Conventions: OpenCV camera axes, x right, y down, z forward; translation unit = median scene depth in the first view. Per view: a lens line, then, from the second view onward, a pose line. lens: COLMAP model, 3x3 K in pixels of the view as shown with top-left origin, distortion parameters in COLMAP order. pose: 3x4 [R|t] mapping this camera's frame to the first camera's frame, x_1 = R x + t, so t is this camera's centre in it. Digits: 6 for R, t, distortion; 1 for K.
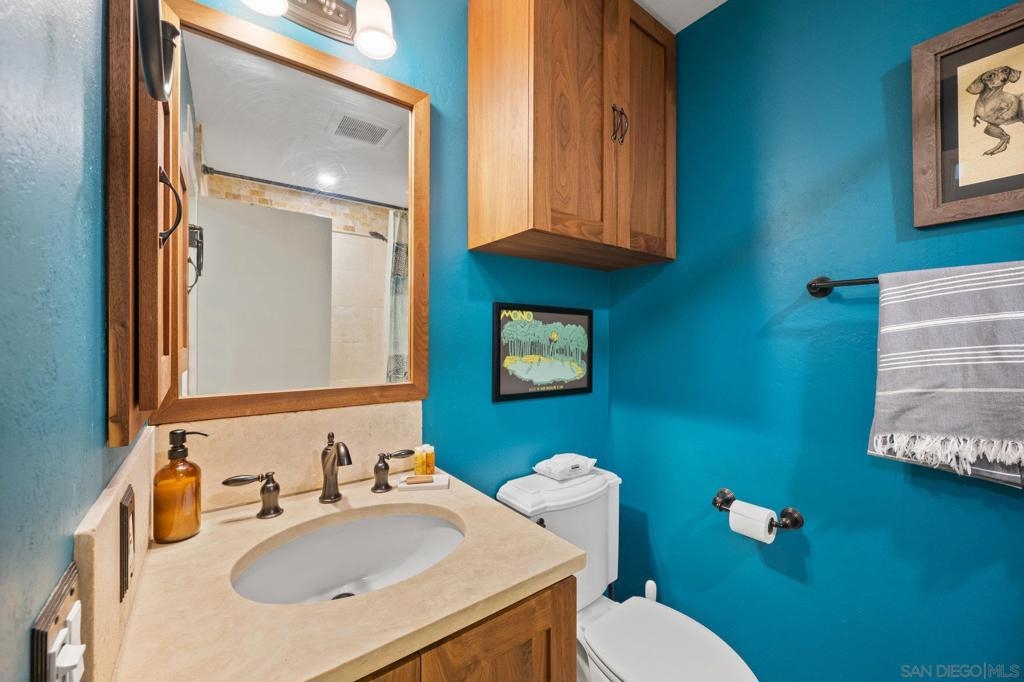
lens RADIAL K [[396.6, 0, 514.3], [0, 396.6, 342.8], [0, 0, 1]] dist [-0.001590, 0.000090]
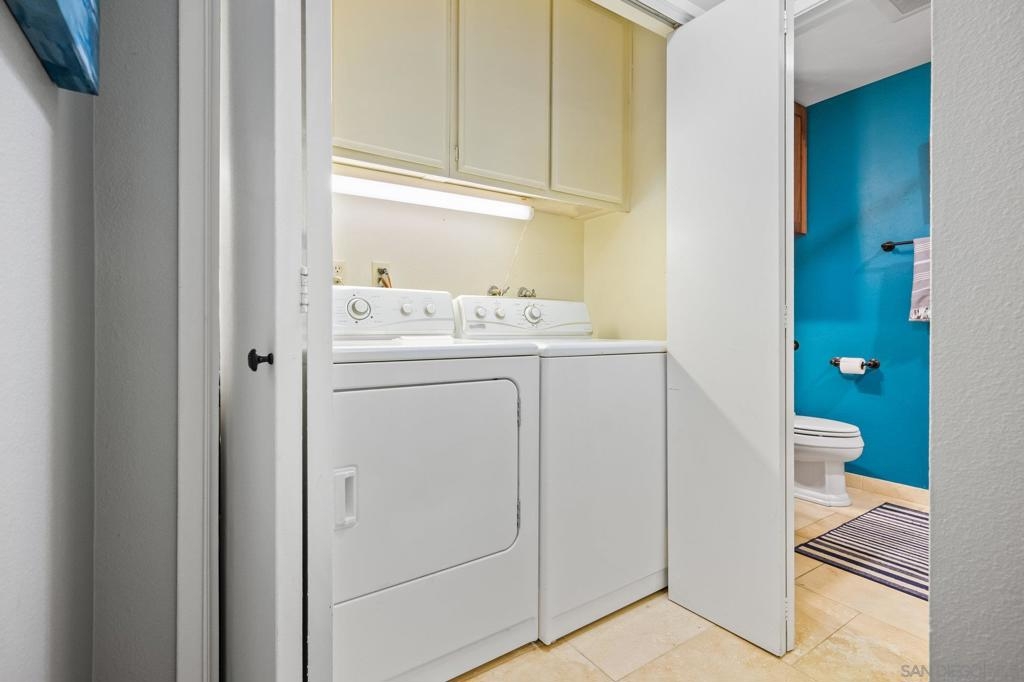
lens RADIAL K [[459.8, 0, 508.2], [0, 459.8, 336.4], [0, 0, 1]] dist [-0.002347, 0.000508]
pose [[0.995885, -0.003966, -0.090535, -0.967758], [0.004839, 0.999944, 0.009422, 0.291435], [0.090492, -0.009821, 0.995849, -1.540138]]
